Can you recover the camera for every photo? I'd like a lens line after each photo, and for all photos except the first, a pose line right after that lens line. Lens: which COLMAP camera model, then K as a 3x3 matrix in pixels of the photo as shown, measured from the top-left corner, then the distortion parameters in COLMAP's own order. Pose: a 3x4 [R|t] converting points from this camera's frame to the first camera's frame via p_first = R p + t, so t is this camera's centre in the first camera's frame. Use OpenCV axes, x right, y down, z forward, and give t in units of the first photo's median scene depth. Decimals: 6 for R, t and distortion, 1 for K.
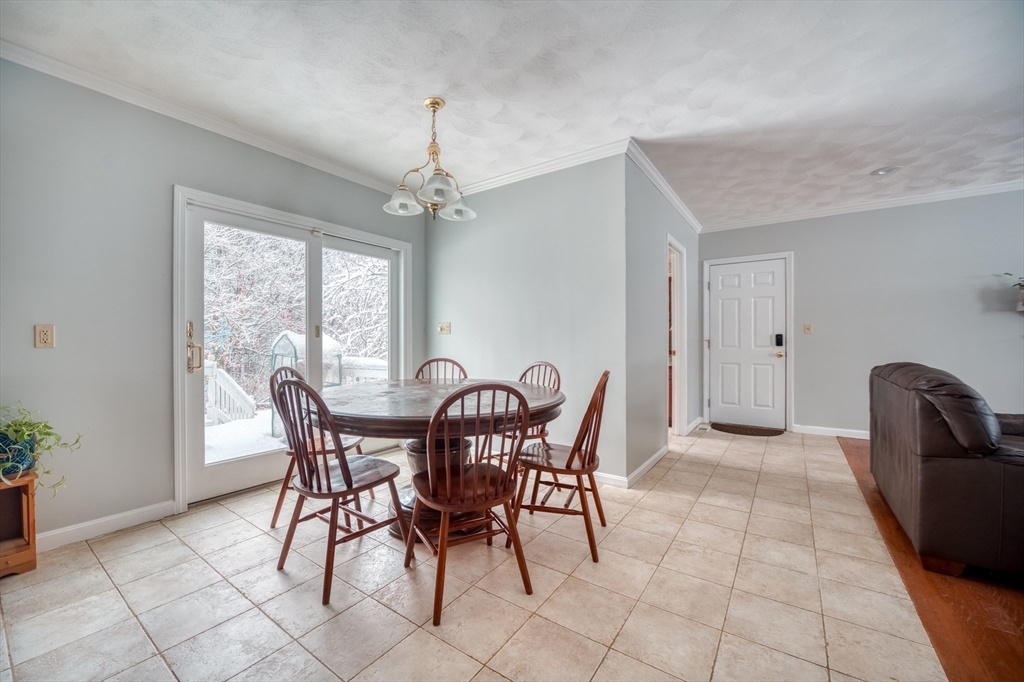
lens RADIAL K [[401.6, 0, 507.6], [0, 401.6, 342.3], [0, 0, 1]] dist [-0.011718, -0.000437]
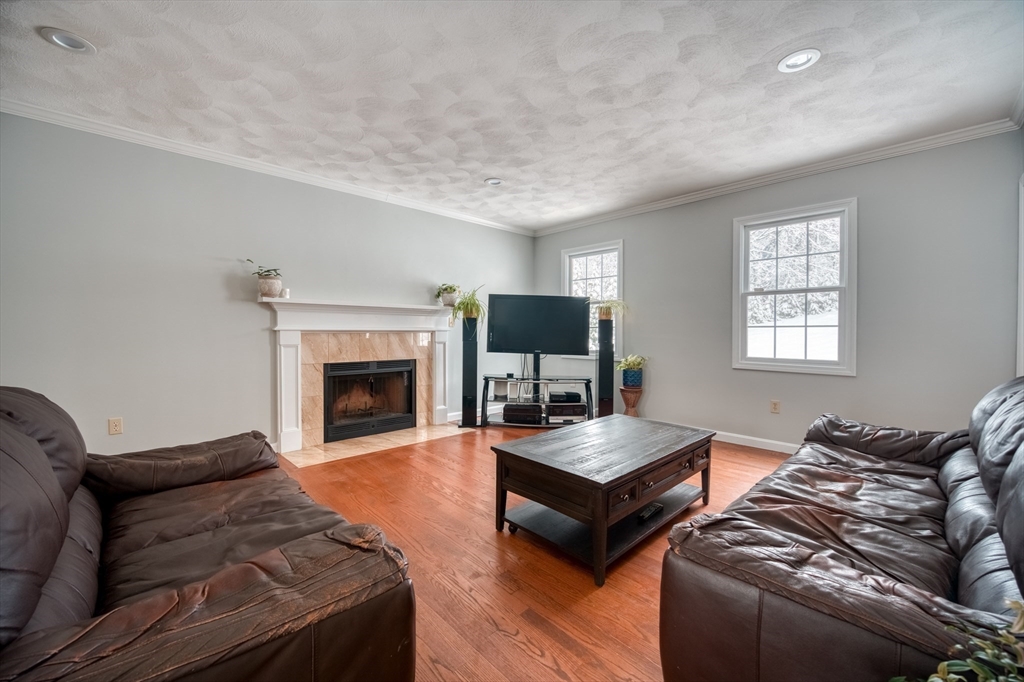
lens RADIAL K [[401.6, 0, 501.1], [0, 401.6, 336.4], [0, 0, 1]] dist [-0.011718, -0.000437]
pose [[0.217102, -0.007292, 0.976122, 0.959986], [0.000036, 0.999972, 0.007462, -0.013207], [-0.976149, -0.001585, 0.217097, 0.458741]]
